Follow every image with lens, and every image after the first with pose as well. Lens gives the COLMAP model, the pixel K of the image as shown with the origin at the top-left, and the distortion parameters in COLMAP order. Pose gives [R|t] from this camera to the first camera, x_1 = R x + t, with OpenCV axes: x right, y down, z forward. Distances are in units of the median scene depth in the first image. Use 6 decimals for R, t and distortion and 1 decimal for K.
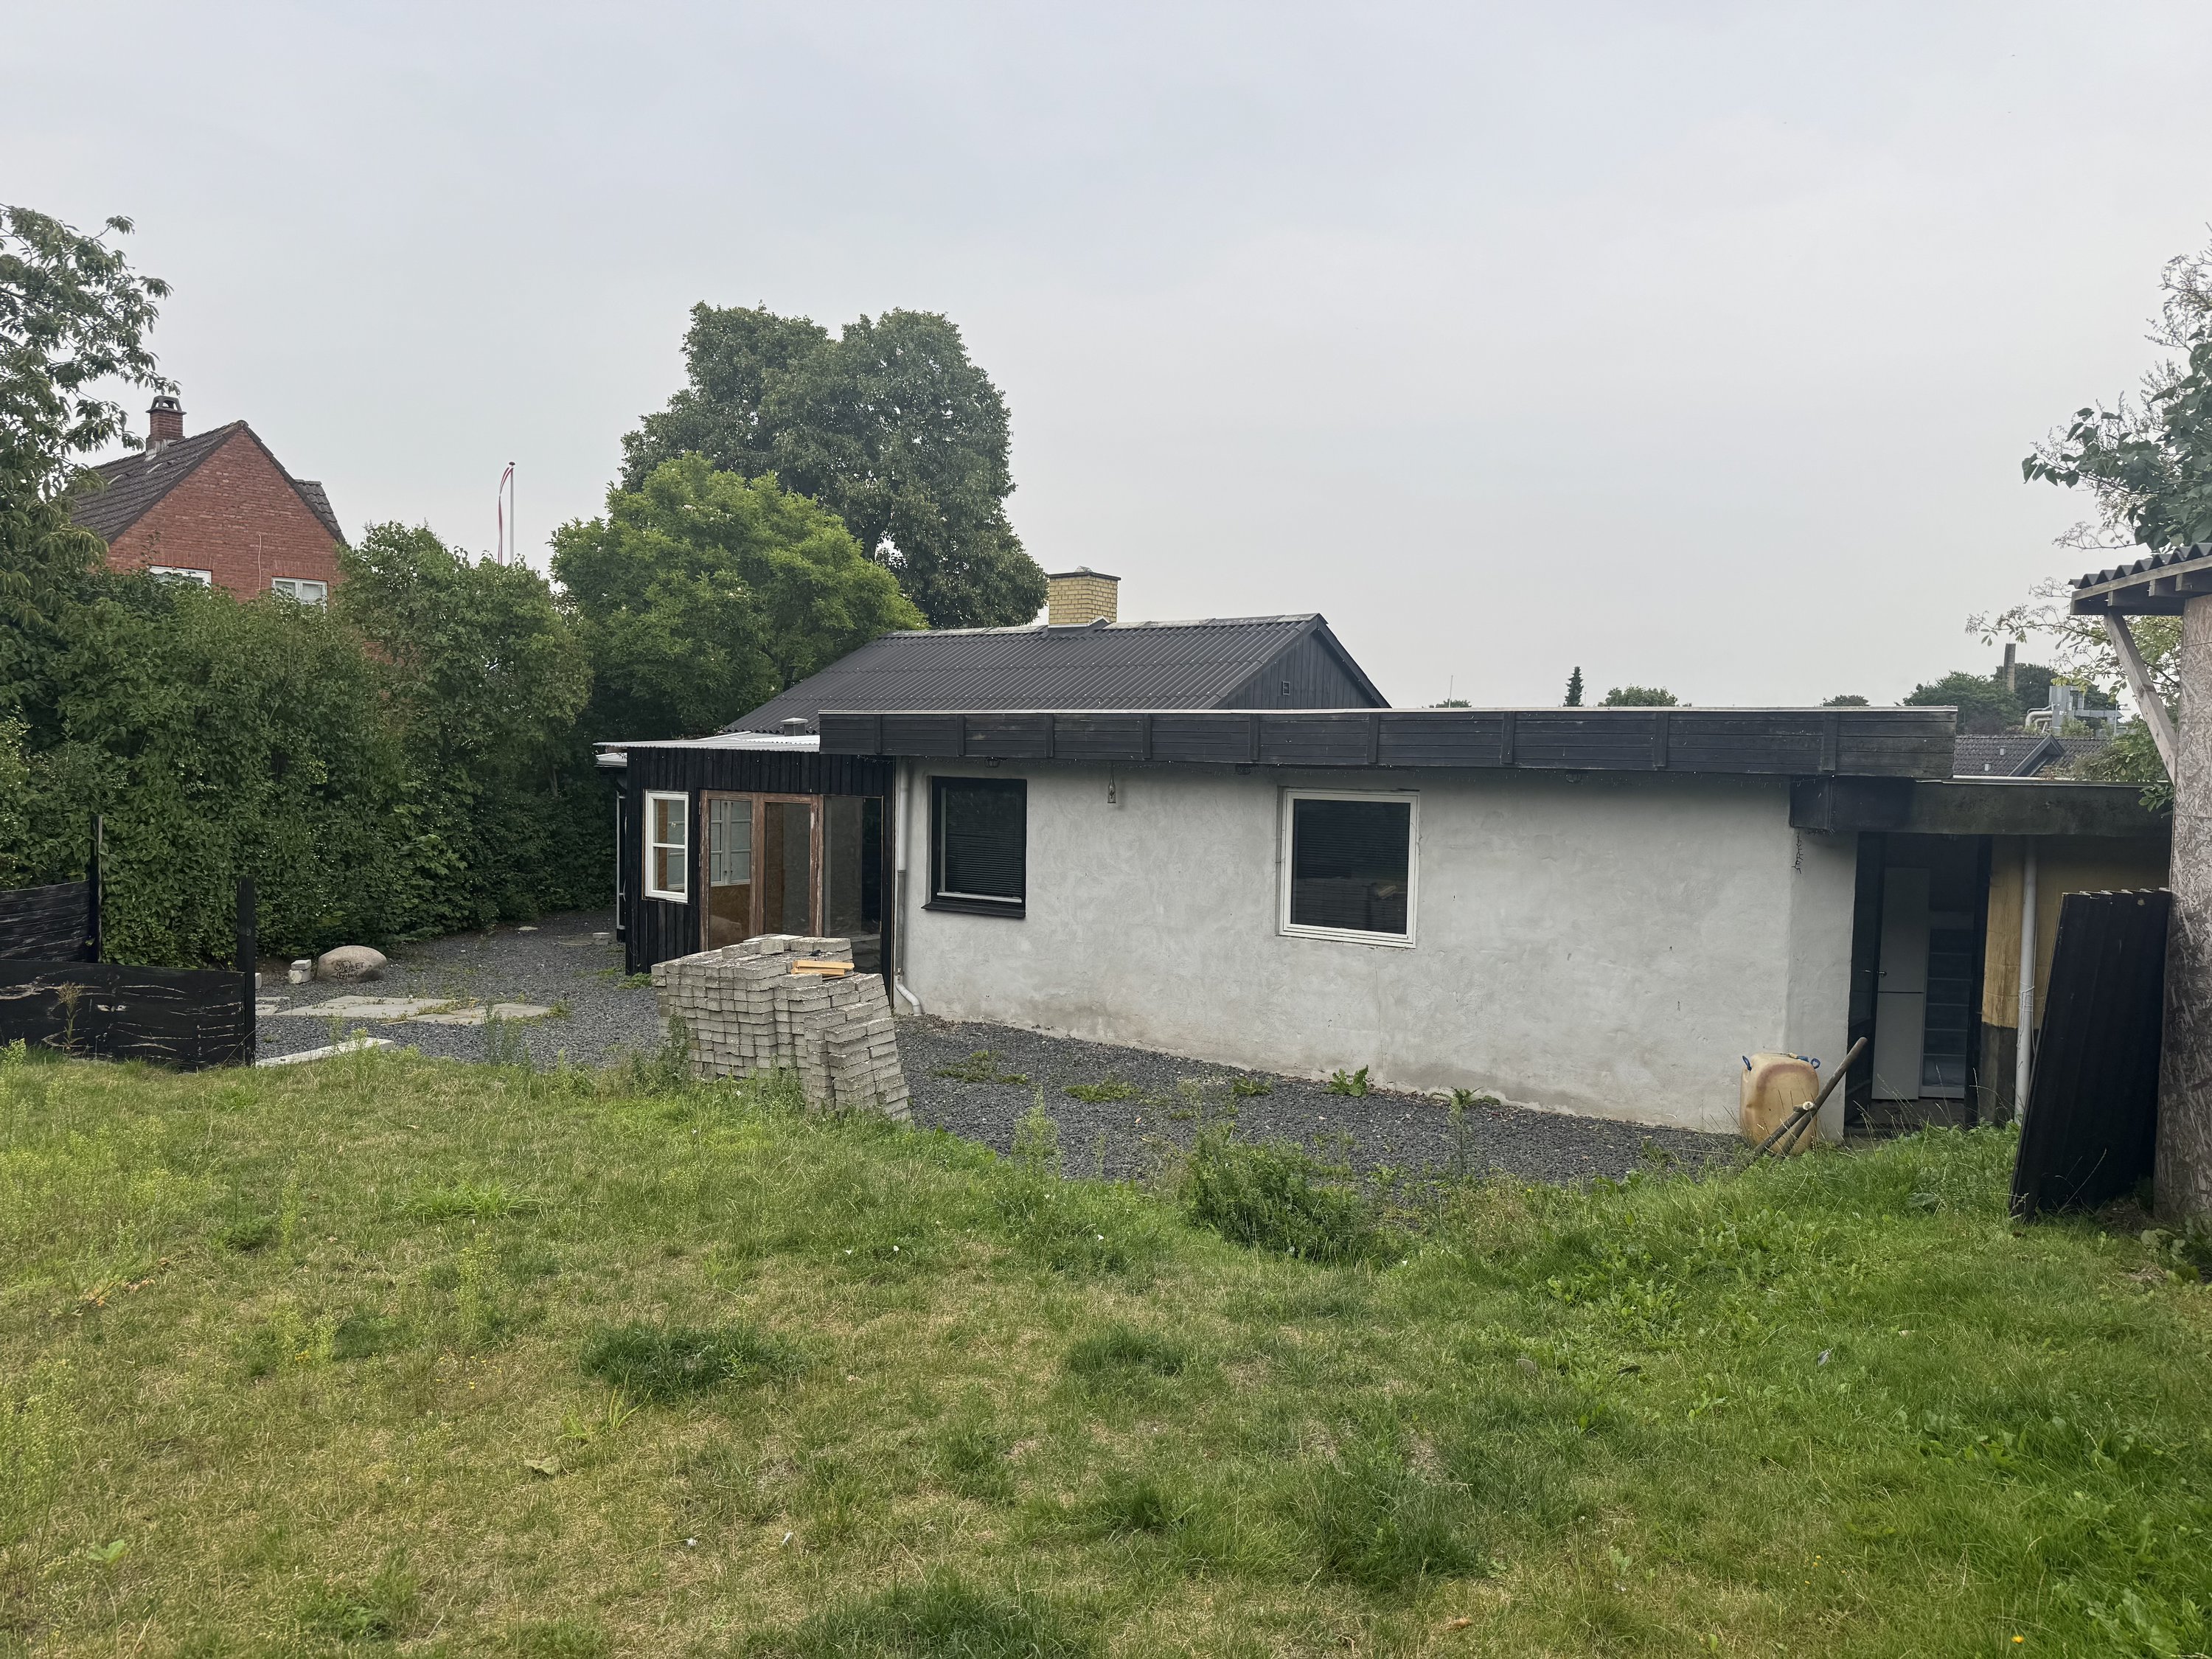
lens RADIAL K [[1527.5, 0, 1099.4], [0, 1527.5, 835.1], [0, 0, 1]] dist [0.096326, -0.139553]
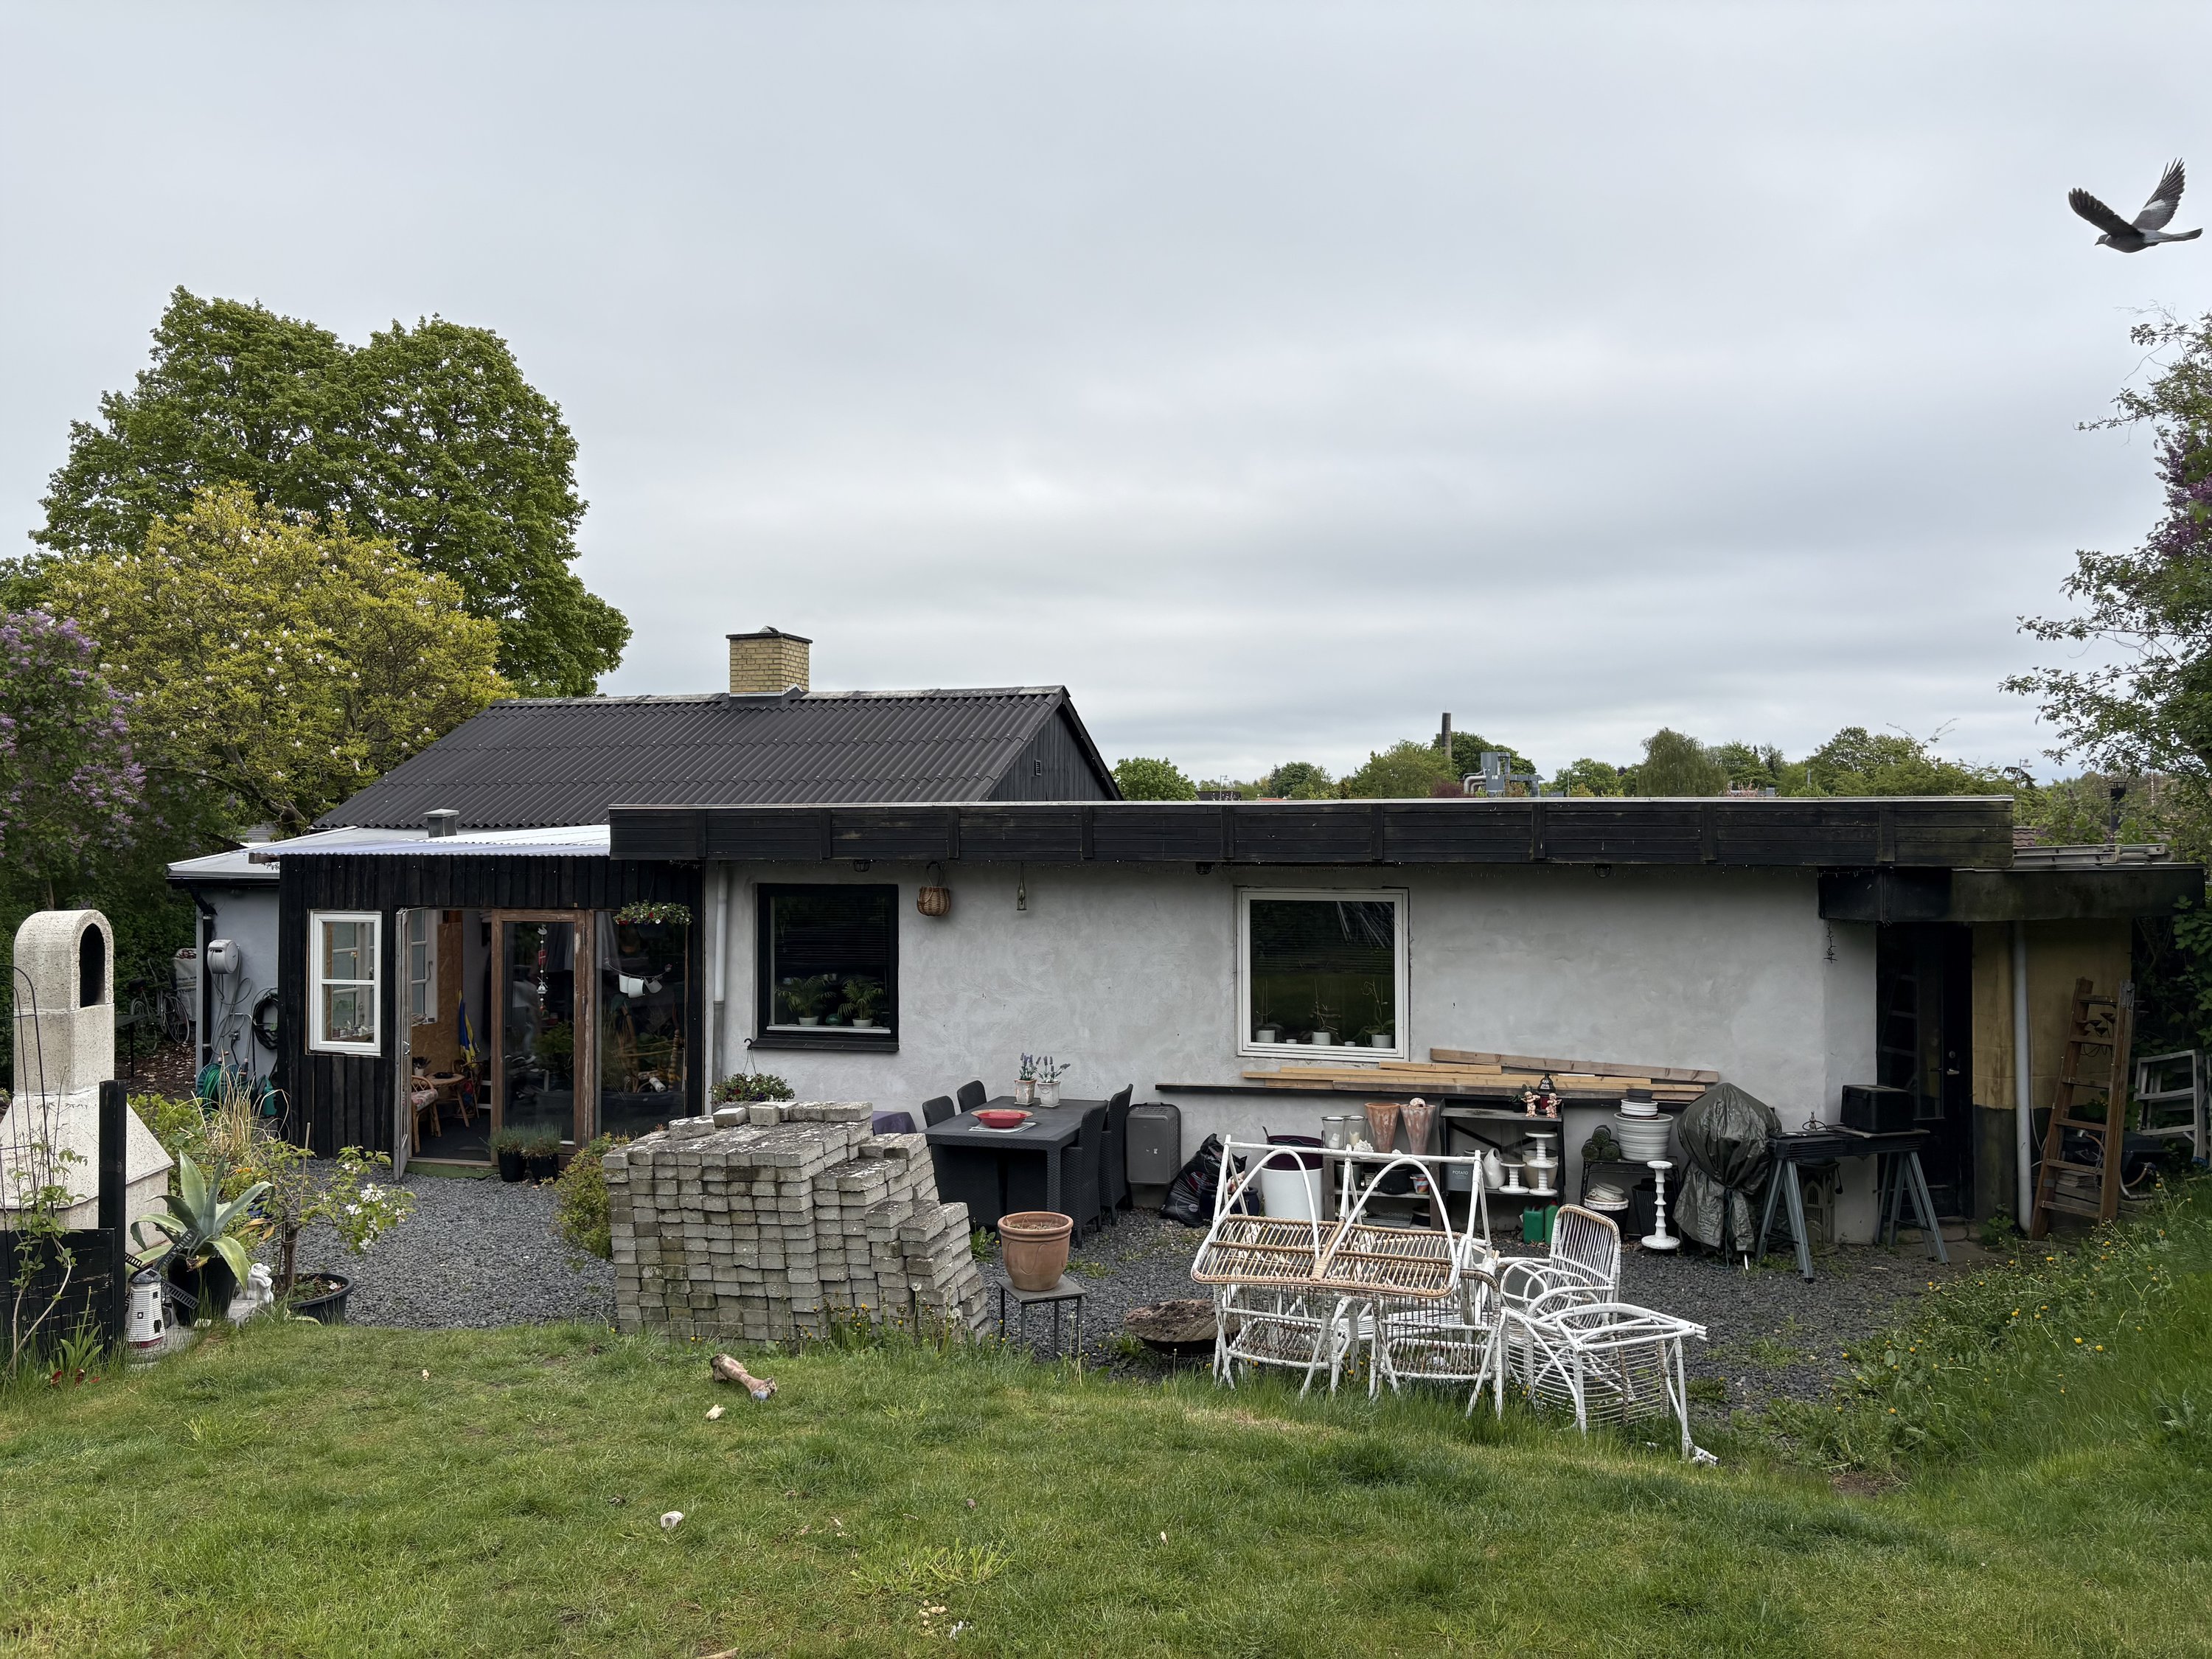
lens RADIAL K [[1662.9, 0, 1082.3], [0, 1662.9, 801.6], [0, 0, 1]] dist [0.079629, -0.094750]
pose [[0.947507, -0.013810, 0.319438, -0.253761], [0.035538, 0.997425, -0.062291, -0.022323], [-0.317755, 0.070373, 0.945558, 0.106991]]
